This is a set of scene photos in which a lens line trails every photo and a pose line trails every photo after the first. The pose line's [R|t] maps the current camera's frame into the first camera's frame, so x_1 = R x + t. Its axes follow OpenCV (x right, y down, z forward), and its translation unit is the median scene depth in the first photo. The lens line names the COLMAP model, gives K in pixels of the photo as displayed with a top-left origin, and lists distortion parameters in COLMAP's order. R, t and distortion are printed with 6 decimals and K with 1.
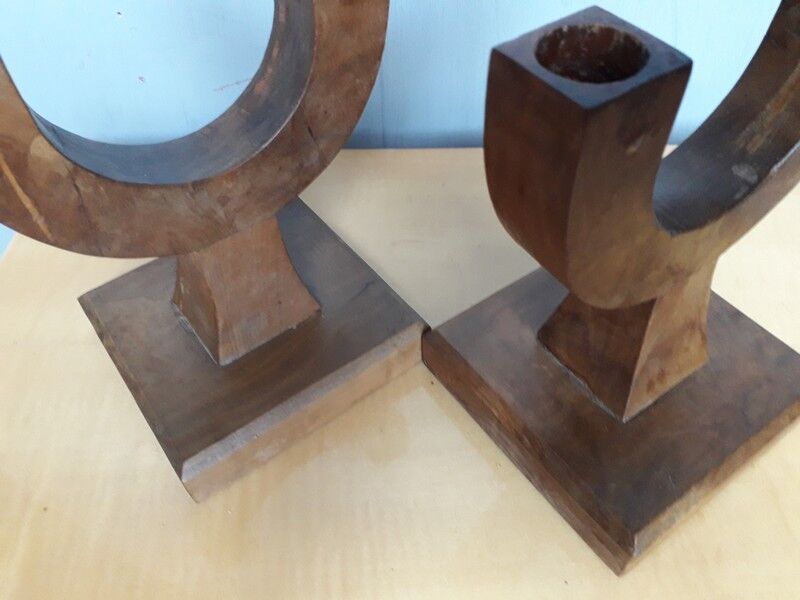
lens RADIAL K [[639.2, 0, 400.0], [0, 639.2, 300.0], [0, 0, 1]] dist [-0.033899, 0.000483]
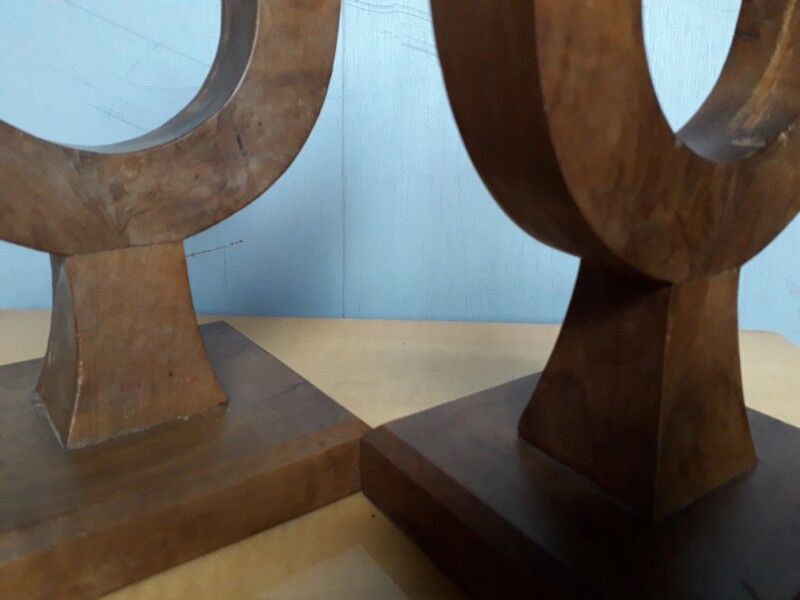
lens RADIAL K [[639.2, 0, 400.0], [0, 639.2, 300.0], [0, 0, 1]] dist [-0.033899, 0.000483]
pose [[0.998744, 0.044864, 0.022305, 0.066794], [-0.026872, 0.855389, -0.517289, 0.354684], [-0.042287, 0.516040, 0.855520, 0.353767]]
